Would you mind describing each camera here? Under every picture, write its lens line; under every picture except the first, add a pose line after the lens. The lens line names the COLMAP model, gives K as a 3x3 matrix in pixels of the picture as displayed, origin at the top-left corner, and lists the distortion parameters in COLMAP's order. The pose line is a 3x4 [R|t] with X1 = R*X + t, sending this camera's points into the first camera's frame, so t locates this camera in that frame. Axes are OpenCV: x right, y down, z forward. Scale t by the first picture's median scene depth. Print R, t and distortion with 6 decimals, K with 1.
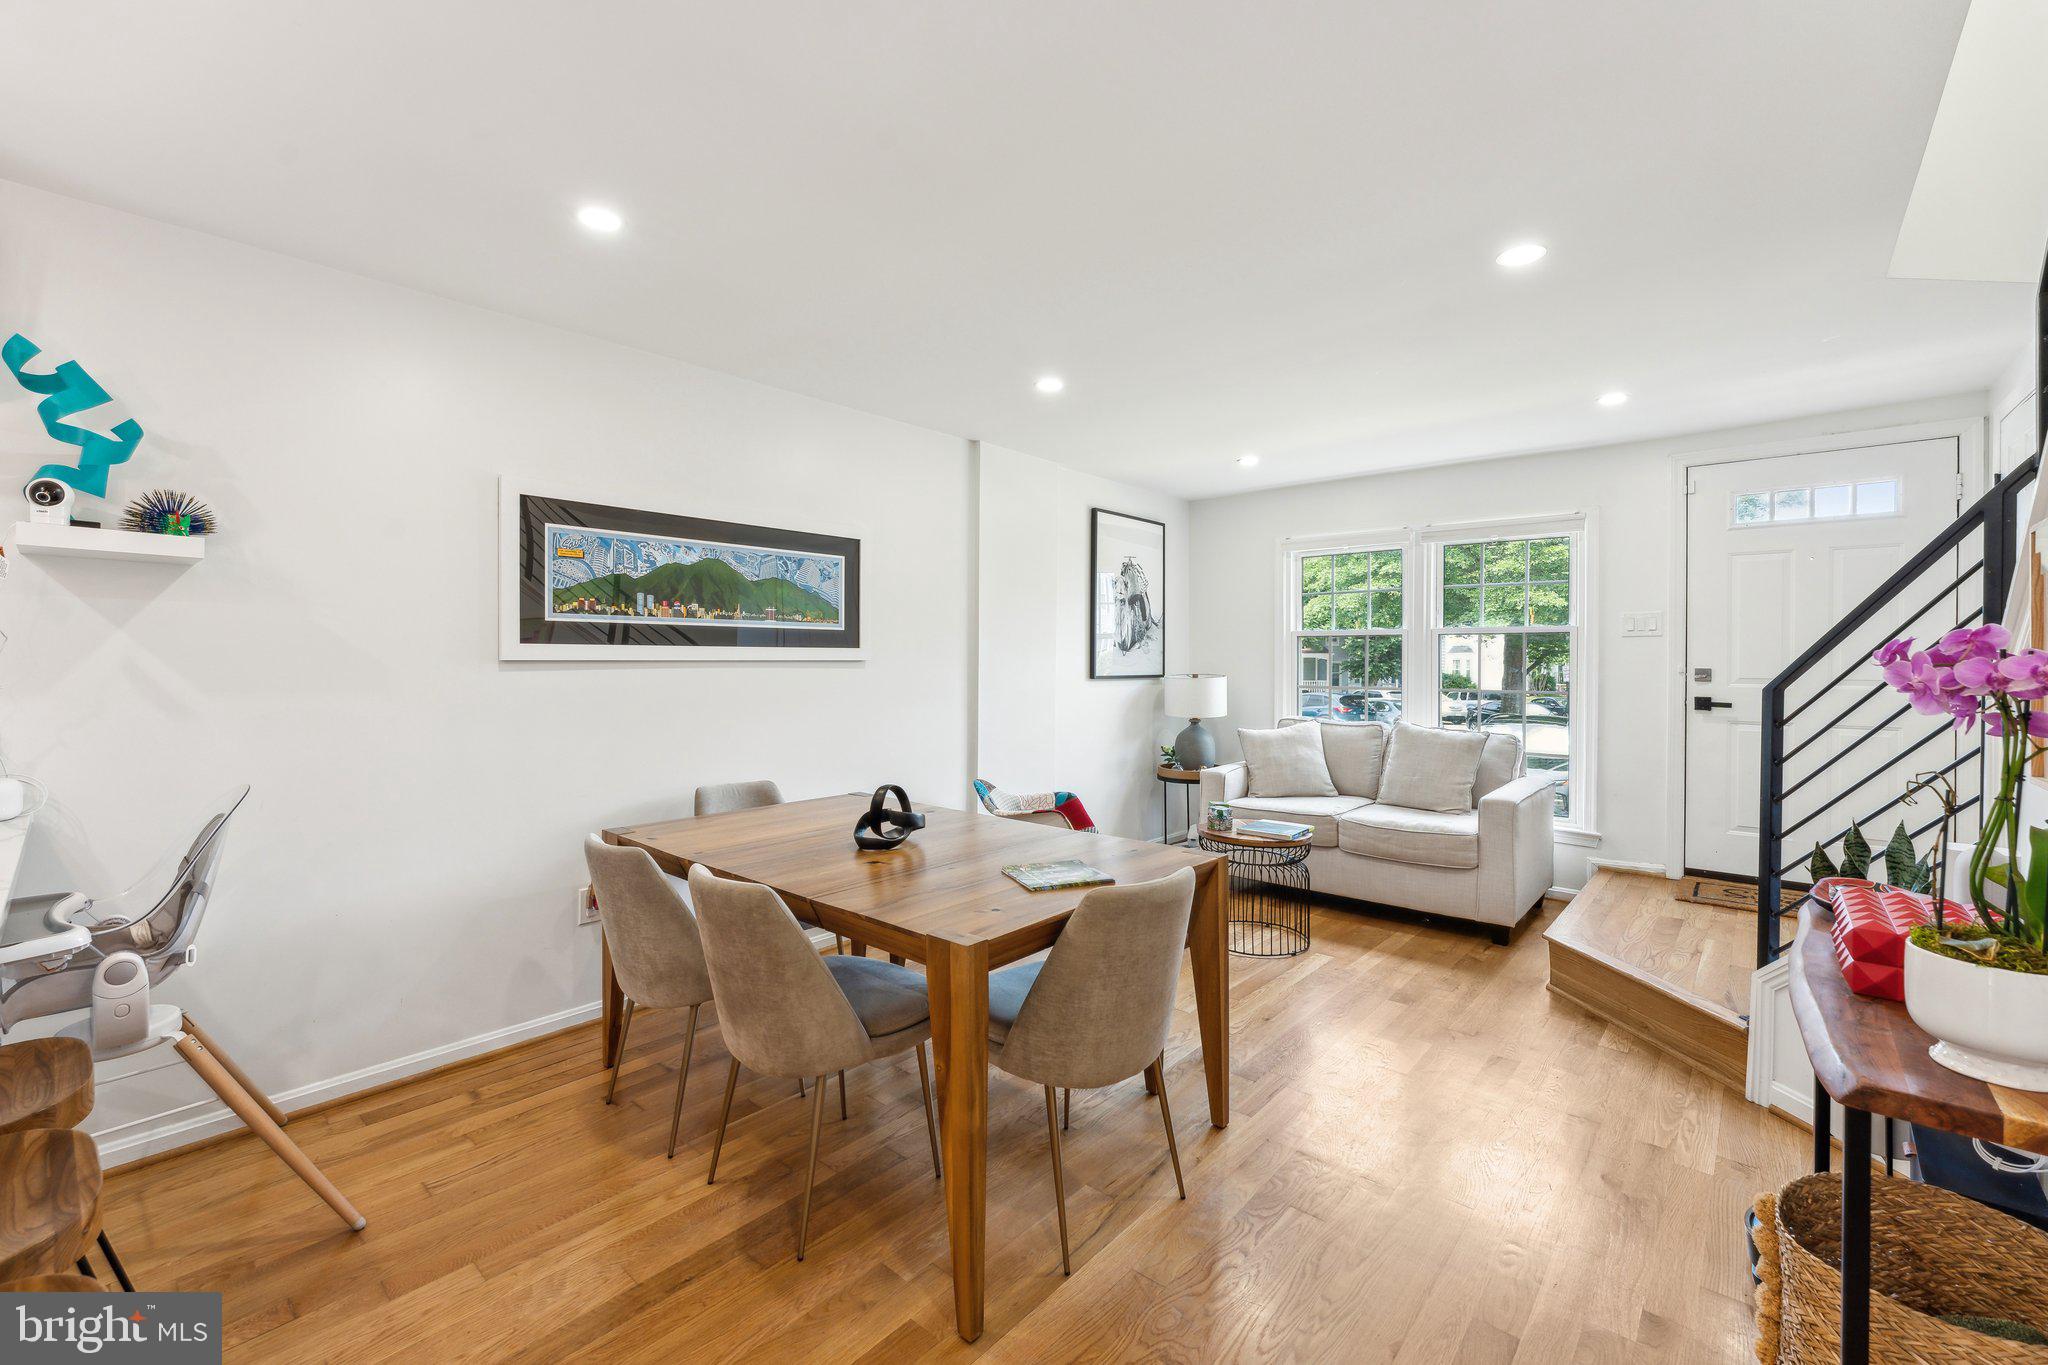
lens RADIAL K [[846.3, 0, 1019.2], [0, 846.3, 663.4], [0, 0, 1]] dist [-0.000697, 0.000047]
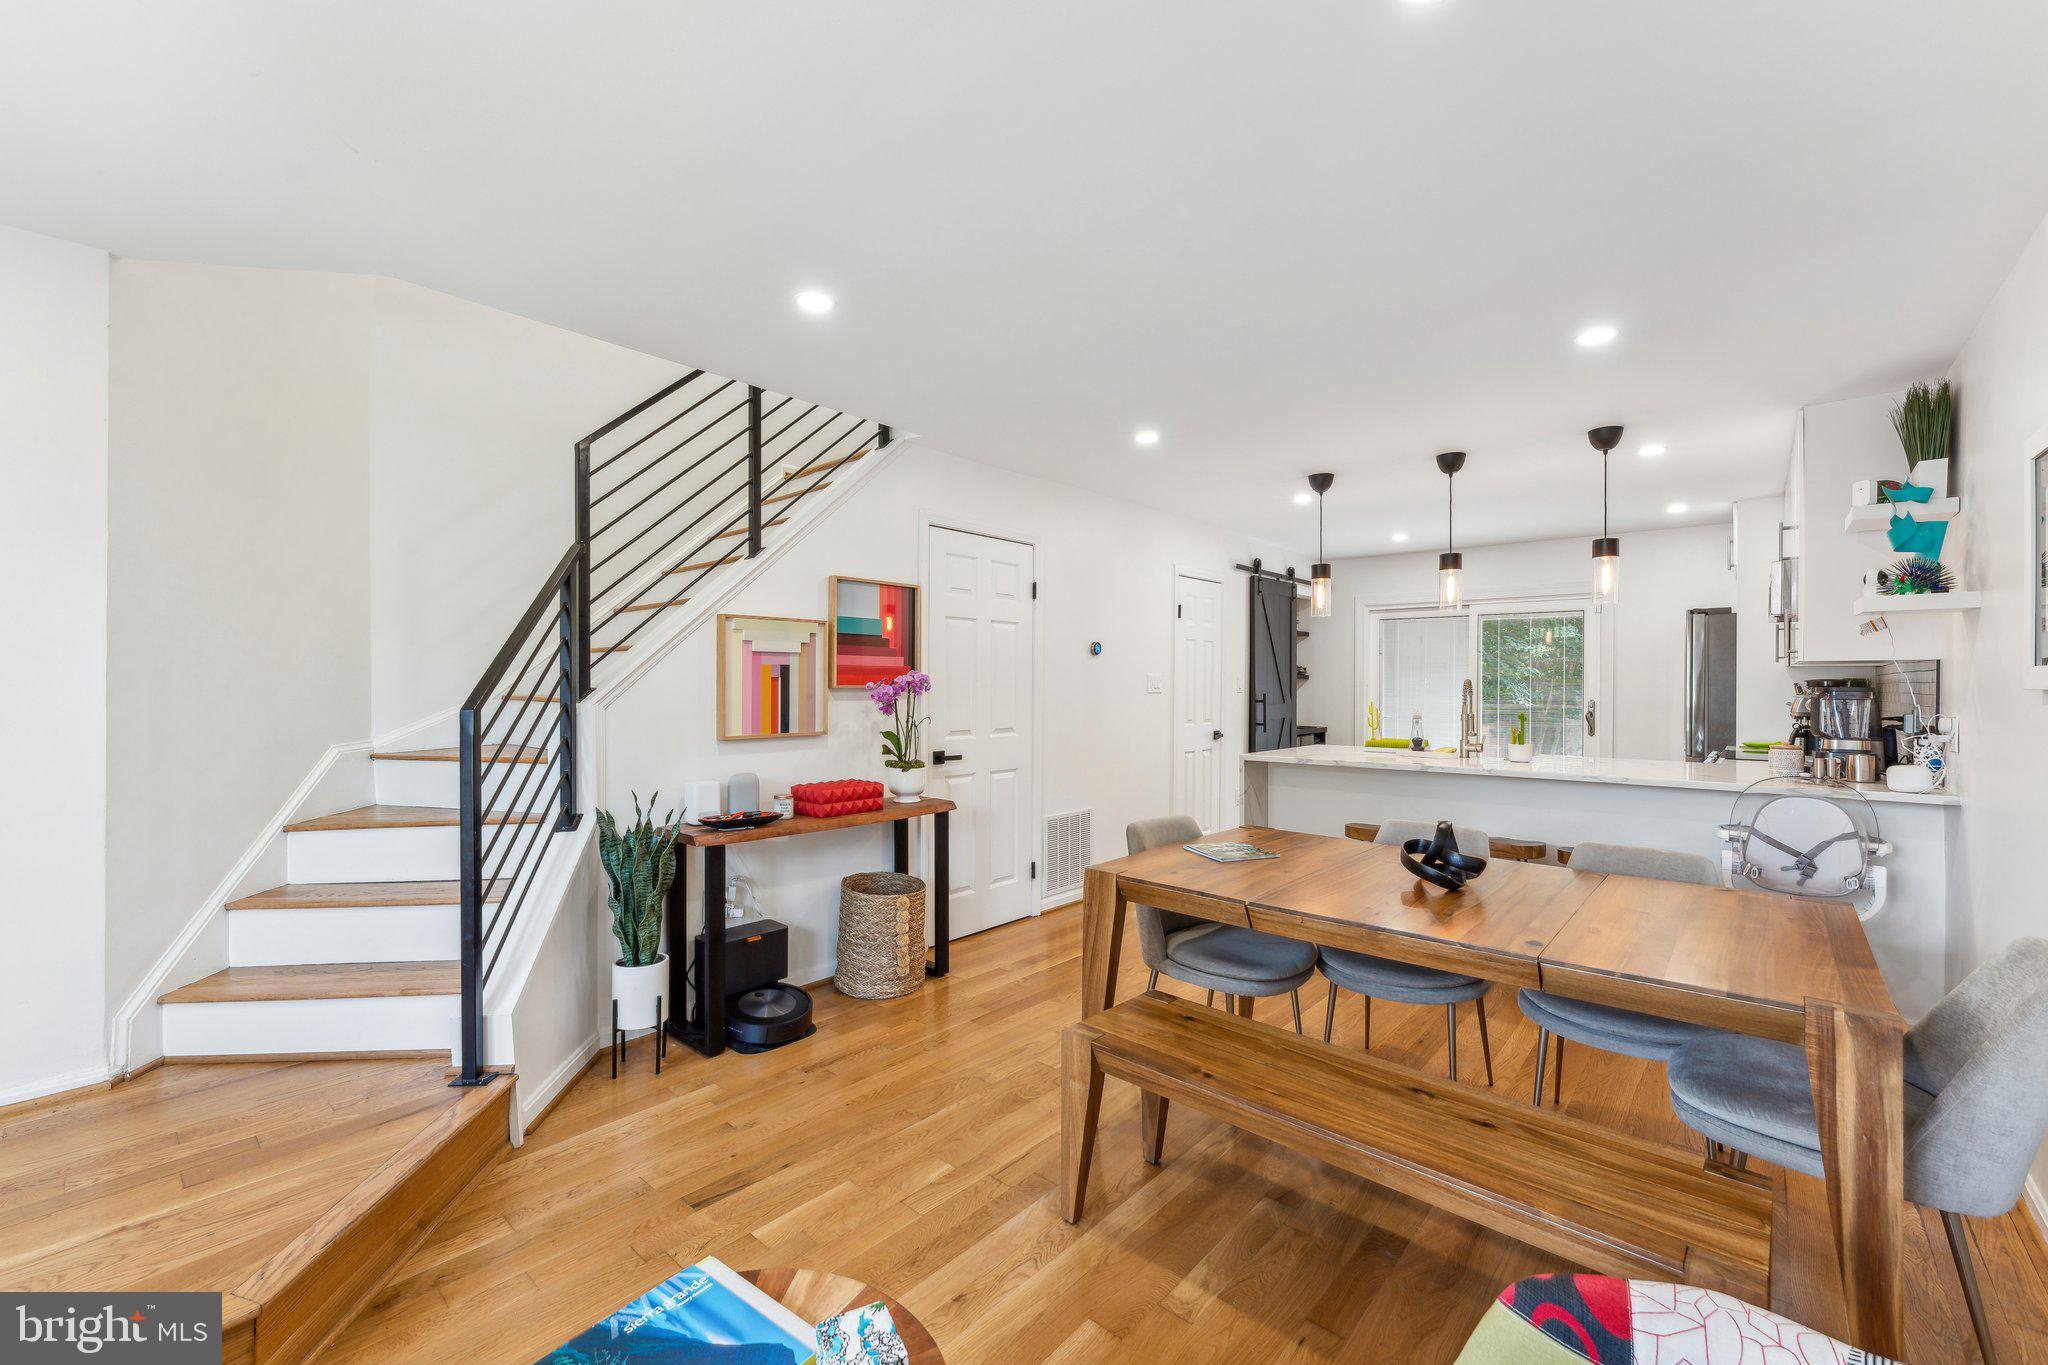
lens RADIAL K [[839.0, 0, 1024.9], [0, 839.0, 688.5], [0, 0, 1]] dist [-0.001988, -0.000709]
pose [[-0.999963, -0.007011, -0.004966, 0.213828], [-0.007073, 0.999895, 0.012644, -0.006031], [0.004876, 0.012678, -0.999908, 1.343927]]
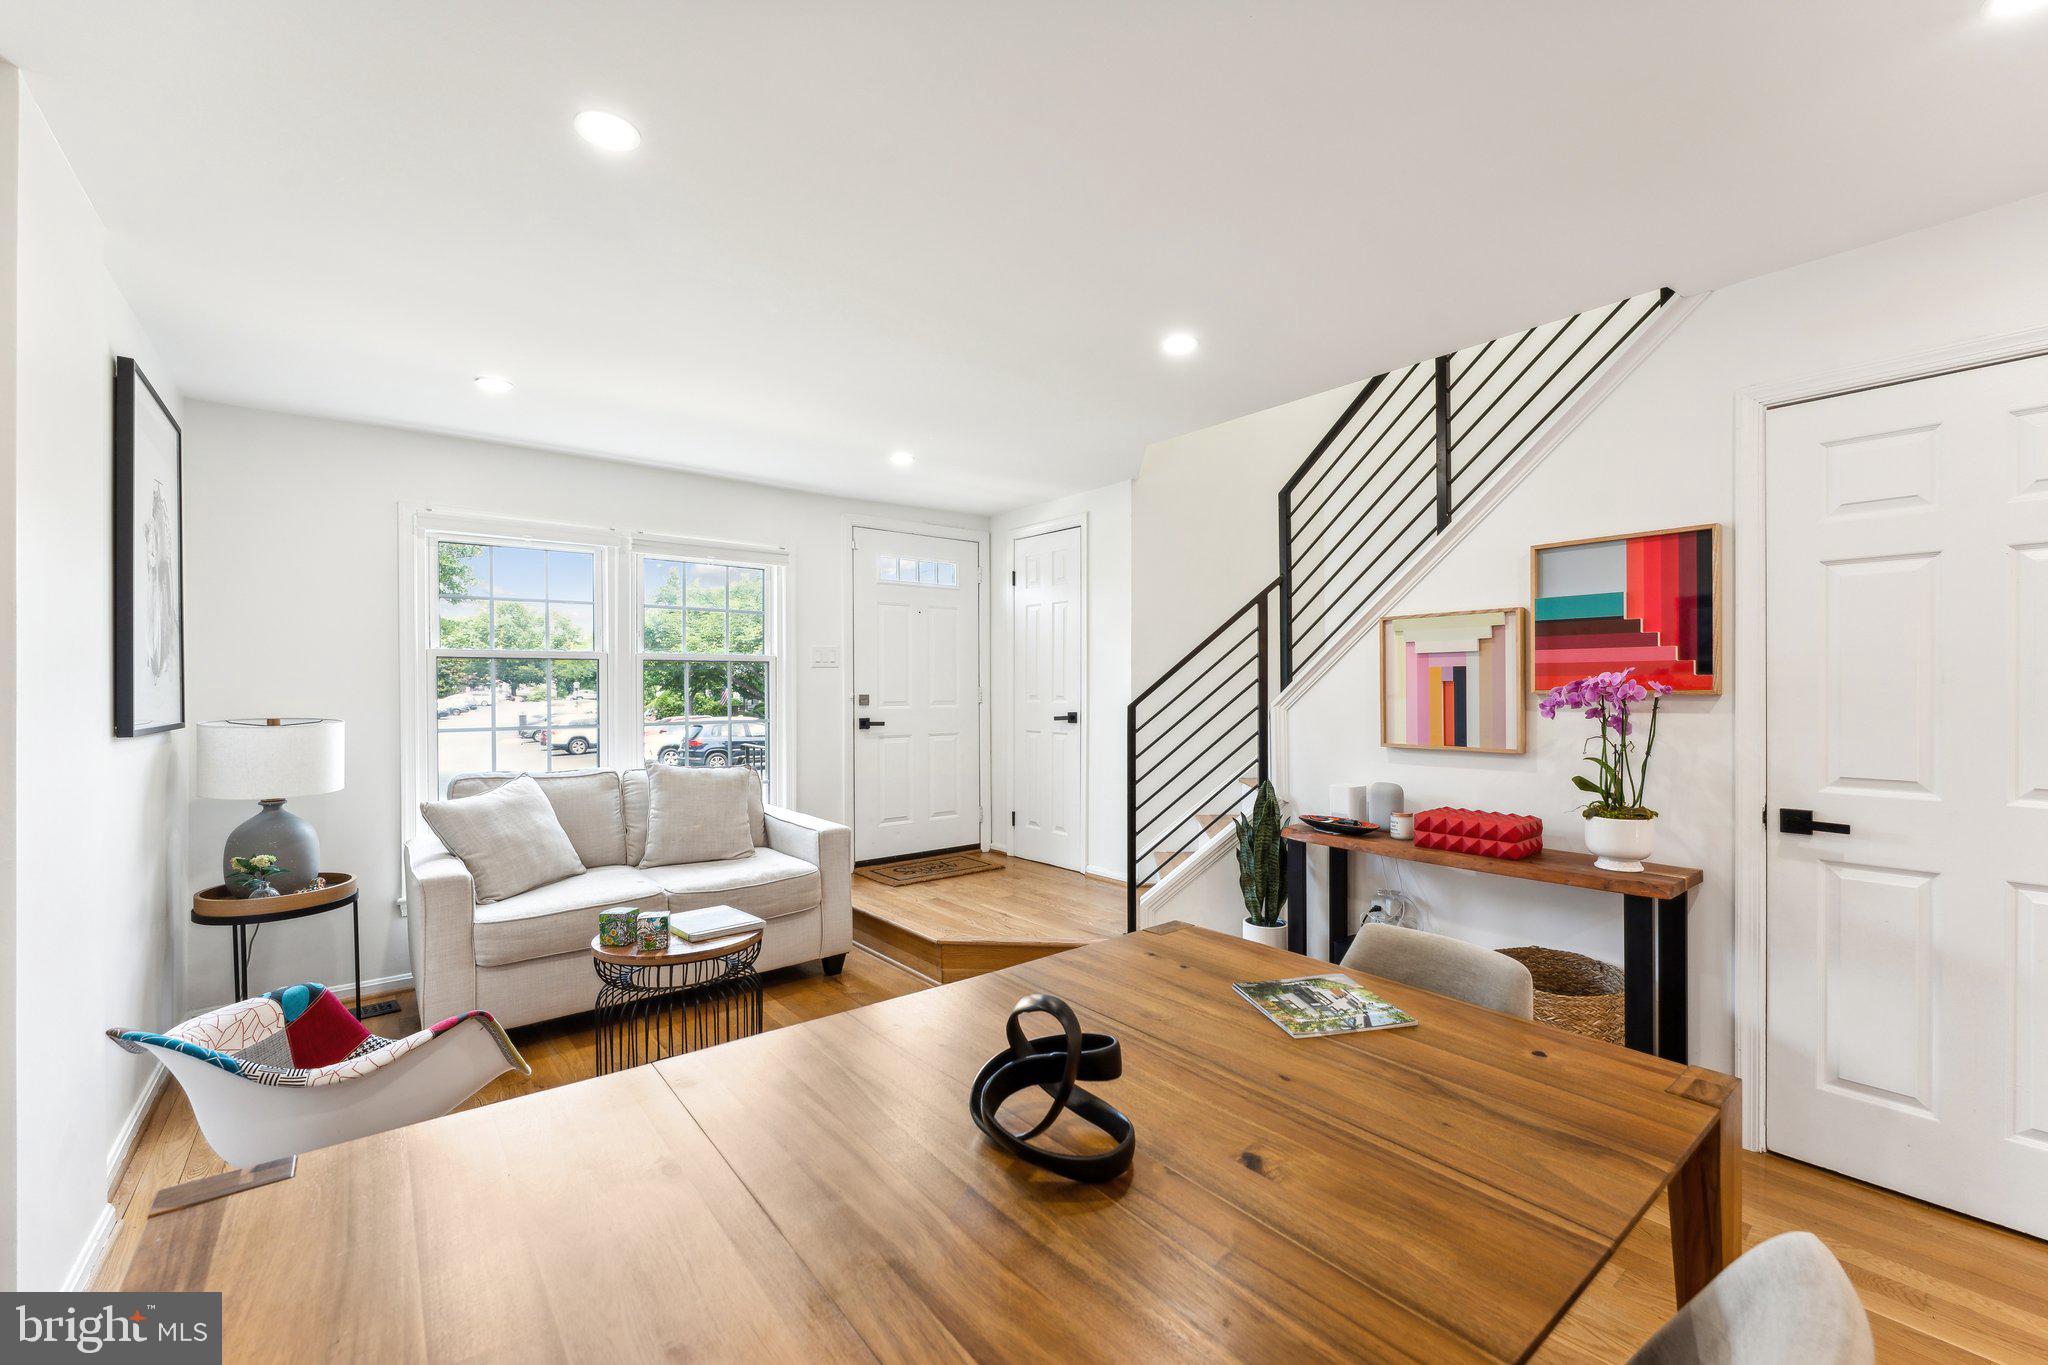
lens RADIAL K [[839.0, 0, 1024.9], [0, 839.0, 688.5], [0, 0, 1]] dist [-0.001988, -0.000709]
pose [[0.169517, -0.006307, 0.985507, -0.395038], [0.012031, 0.999918, 0.004329, -0.006133], [-0.985454, 0.011123, 0.169579, 0.662348]]
